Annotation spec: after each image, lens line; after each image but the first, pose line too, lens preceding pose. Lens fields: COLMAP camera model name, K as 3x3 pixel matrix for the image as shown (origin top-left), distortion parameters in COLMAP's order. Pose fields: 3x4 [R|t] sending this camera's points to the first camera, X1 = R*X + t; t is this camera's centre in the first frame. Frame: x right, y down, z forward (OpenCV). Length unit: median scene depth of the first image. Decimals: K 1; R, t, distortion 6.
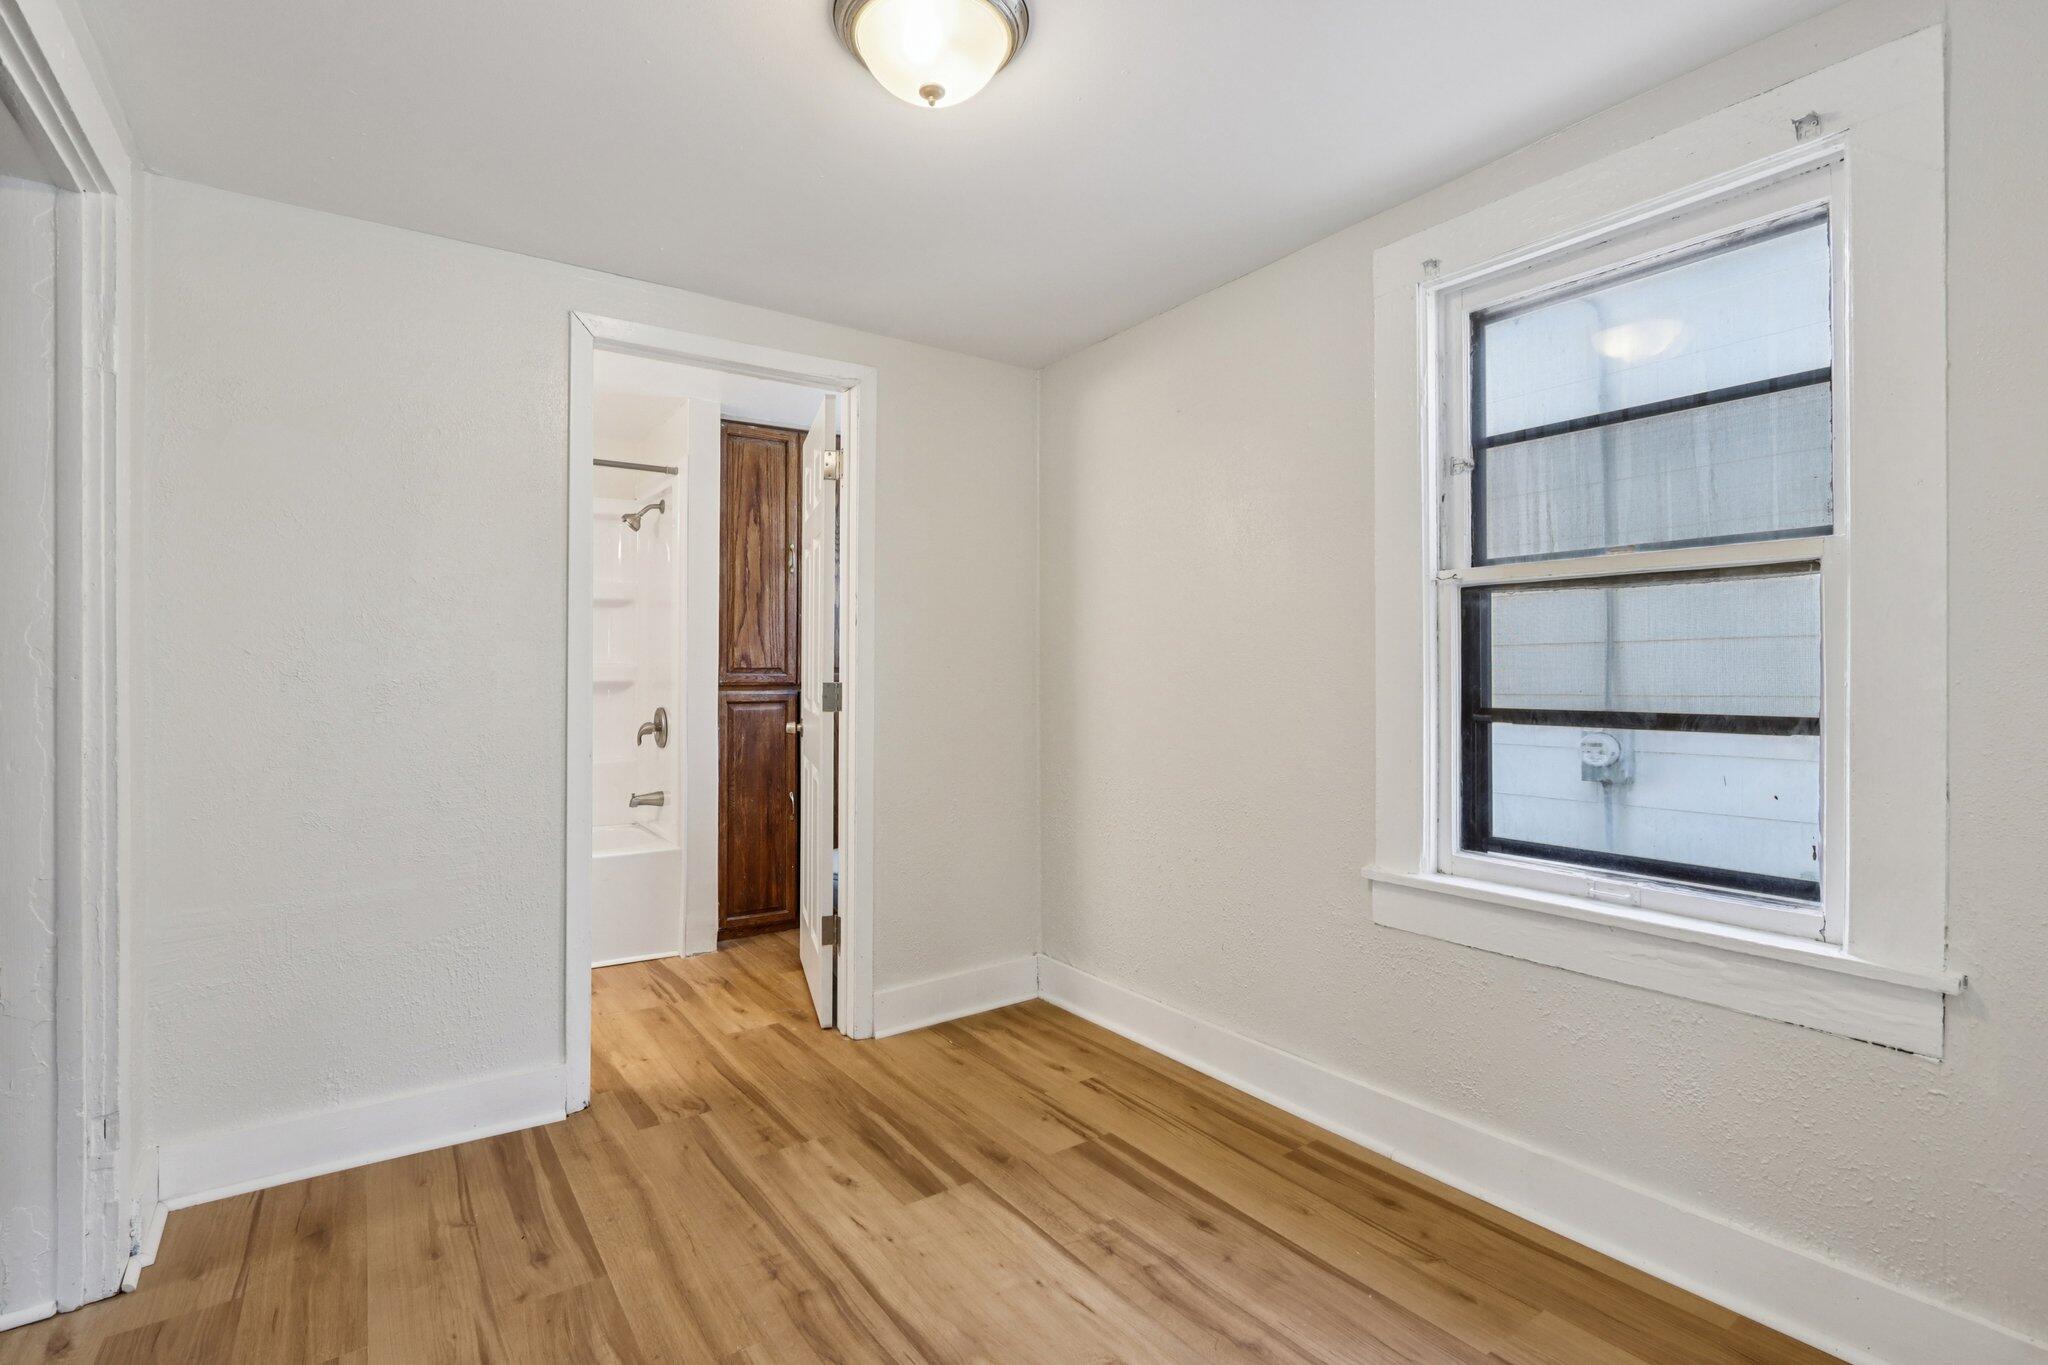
lens RADIAL K [[1005.7, 0, 1069.3], [0, 1005.7, 671.6], [0, 0, 1]] dist [-0.001700, -0.000762]
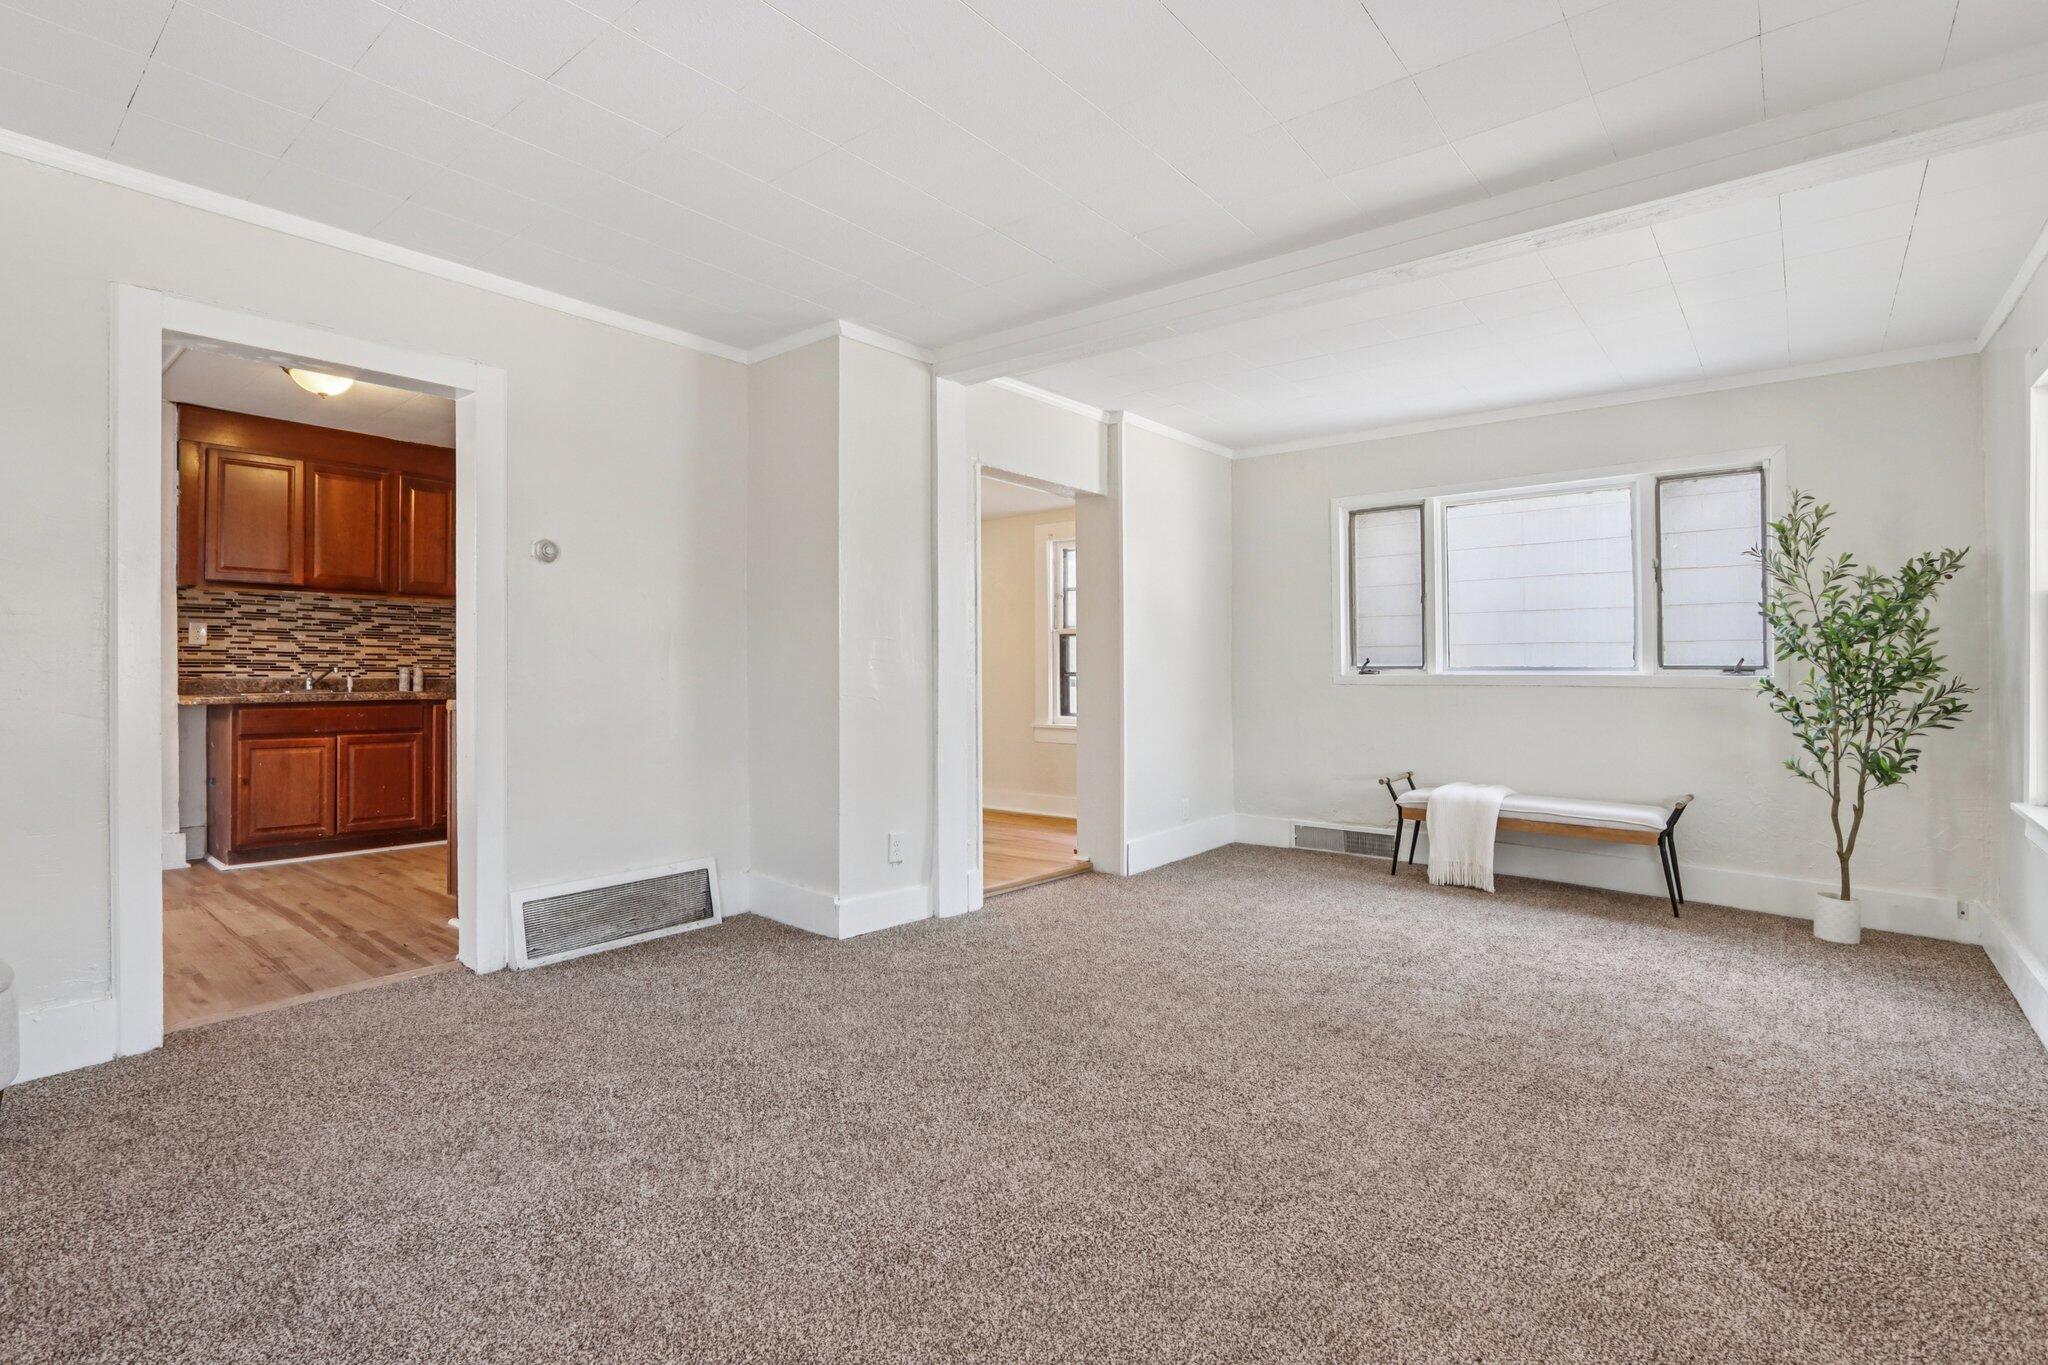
lens RADIAL K [[955.9, 0, 1024.0], [0, 955.9, 682.5], [0, 0, 1]] dist [-0.023060, 0.005558]
pose [[0.965087, -0.002770, 0.261913, -0.541520], [-0.001333, 0.999879, 0.015484, 0.024474], [-0.261925, -0.015292, 0.964967, -1.984246]]
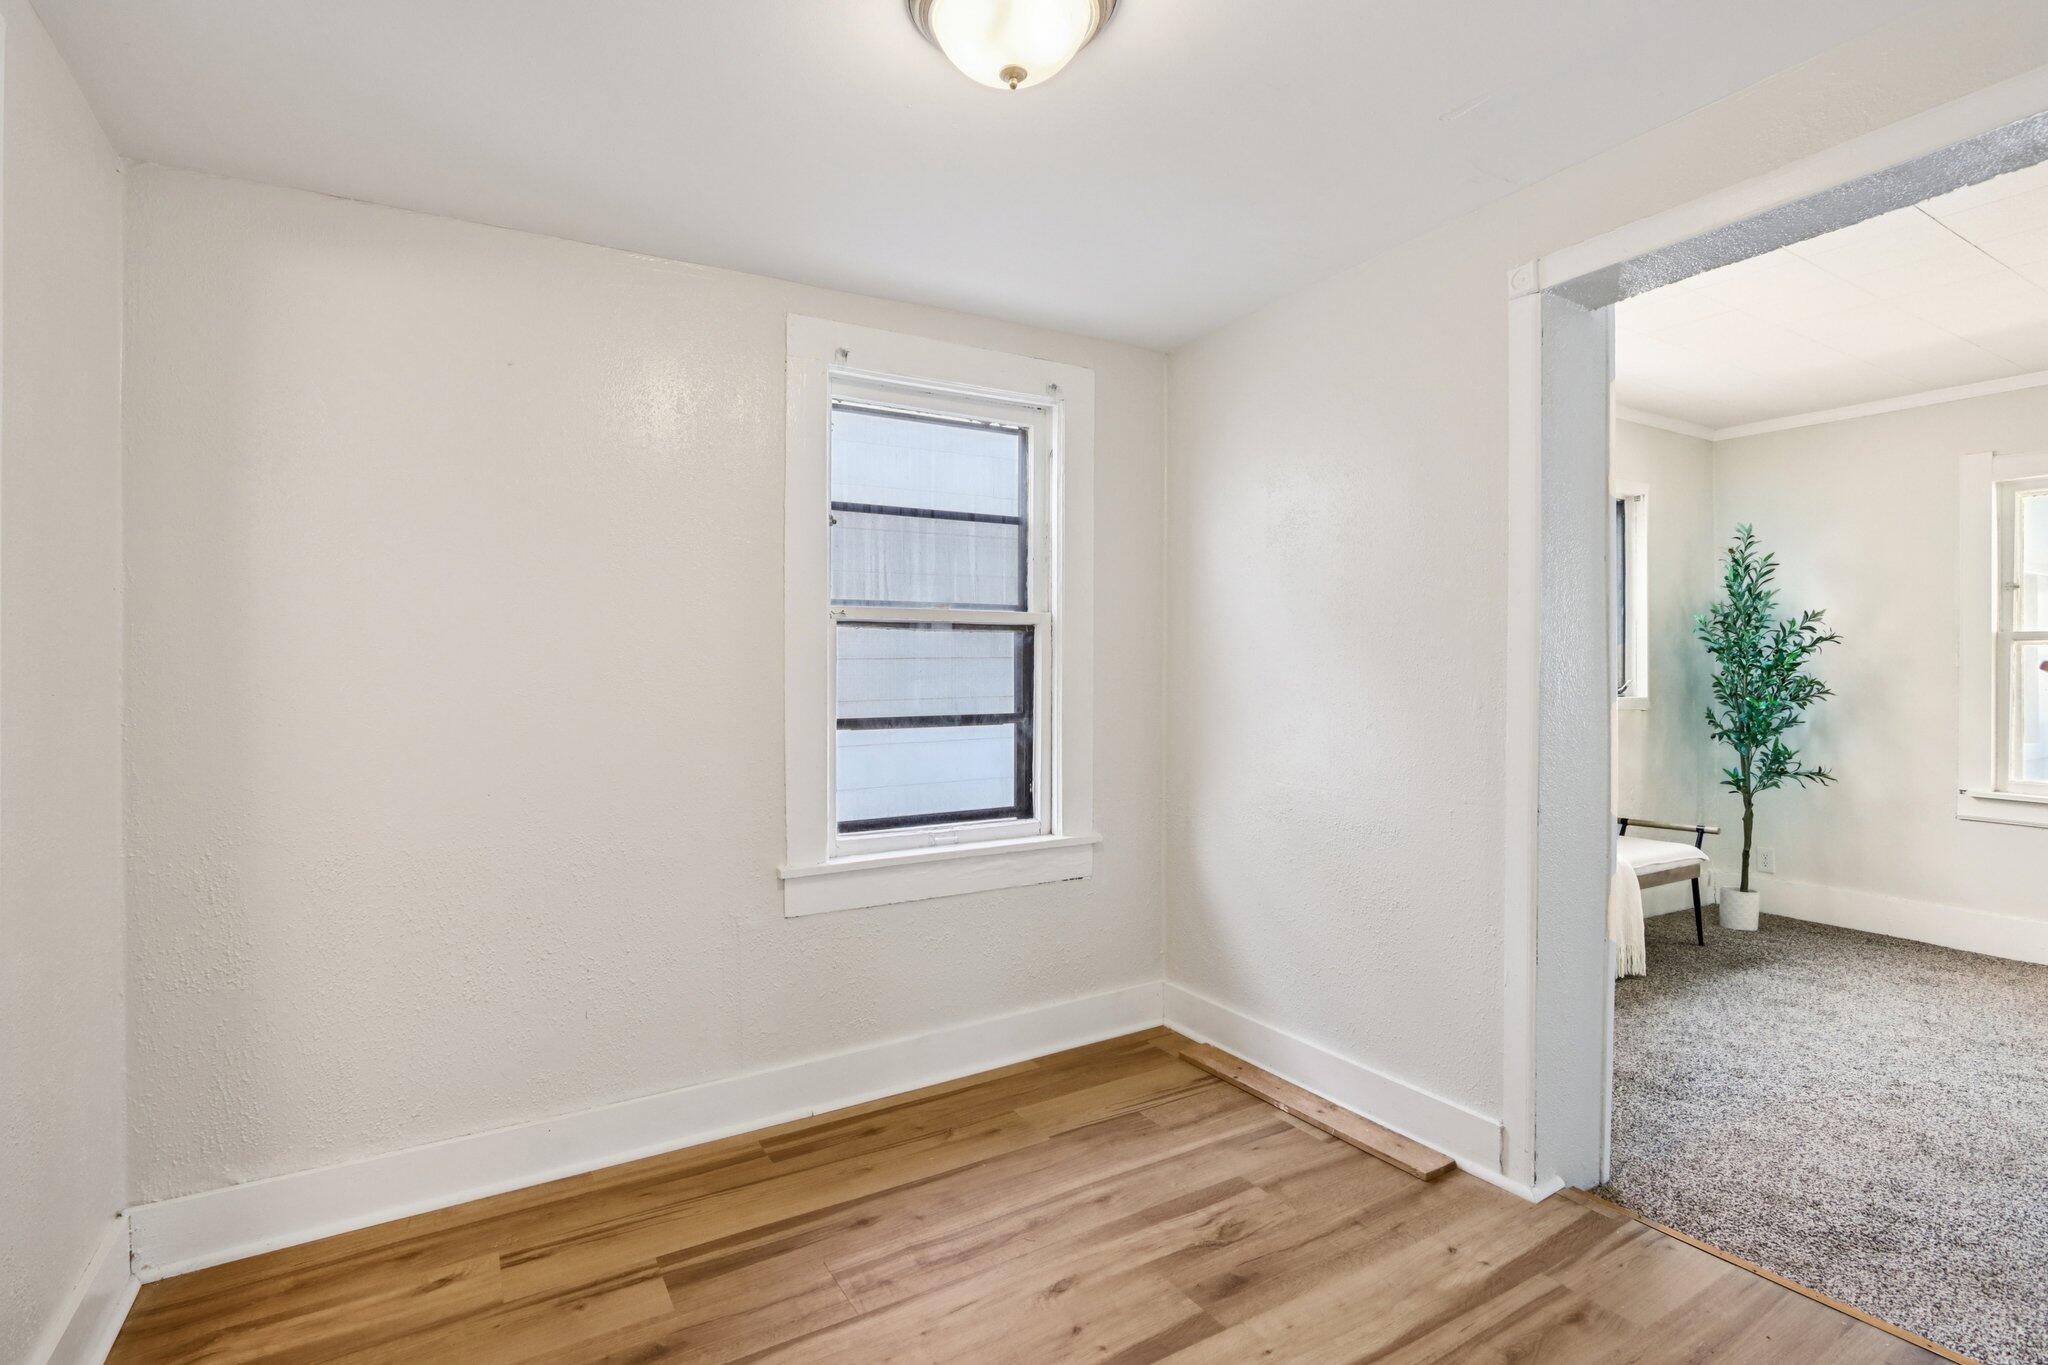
lens RADIAL K [[979.5, 0, 1024.0], [0, 979.5, 682.5], [0, 0, 1]] dist [-0.001146, 0.006874]
pose [[0.076056, -0.010335, 0.997050, -0.804356], [0.004271, 0.999940, 0.010040, -0.020482], [-0.997094, 0.003495, 0.076095, 0.701009]]
